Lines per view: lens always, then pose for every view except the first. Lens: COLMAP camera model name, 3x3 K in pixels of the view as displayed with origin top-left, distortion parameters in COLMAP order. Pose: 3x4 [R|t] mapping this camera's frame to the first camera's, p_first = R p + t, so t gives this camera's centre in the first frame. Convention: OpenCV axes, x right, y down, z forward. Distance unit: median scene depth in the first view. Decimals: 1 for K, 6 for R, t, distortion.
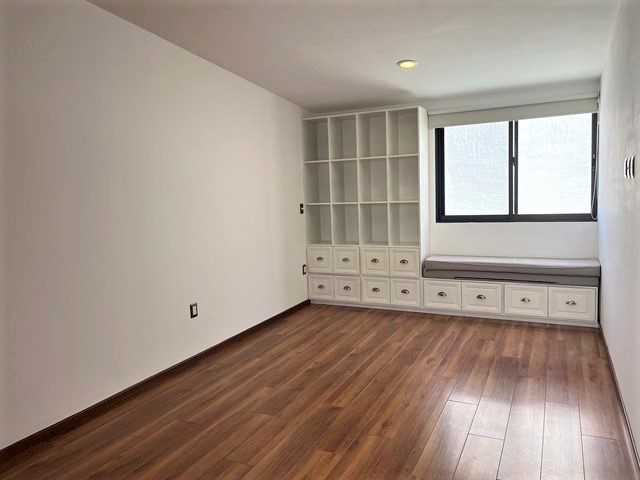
lens RADIAL K [[477.5, 0, 321.6], [0, 477.5, 241.9], [0, 0, 1]] dist [0.055981, -0.057985]
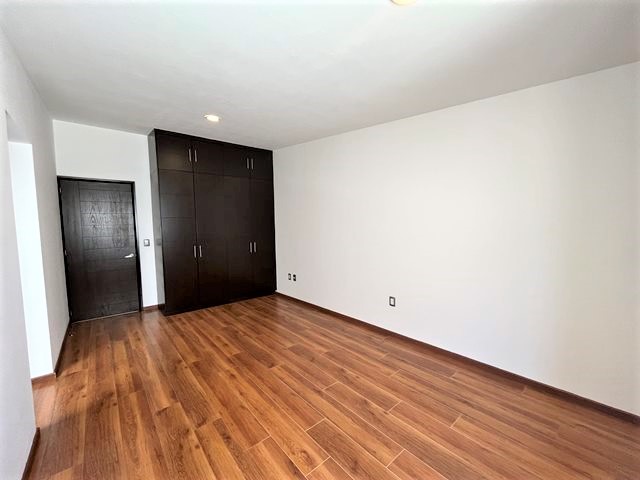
lens RADIAL K [[260.9, 0, 318.6], [0, 260.9, 239.6], [0, 0, 1]] dist [-0.000480, 0.001919]
pose [[-0.398165, 0.102598, -0.911558, 0.617876], [-0.066726, 0.987854, 0.140330, -0.163364], [0.914884, 0.116699, -0.386483, 1.259209]]
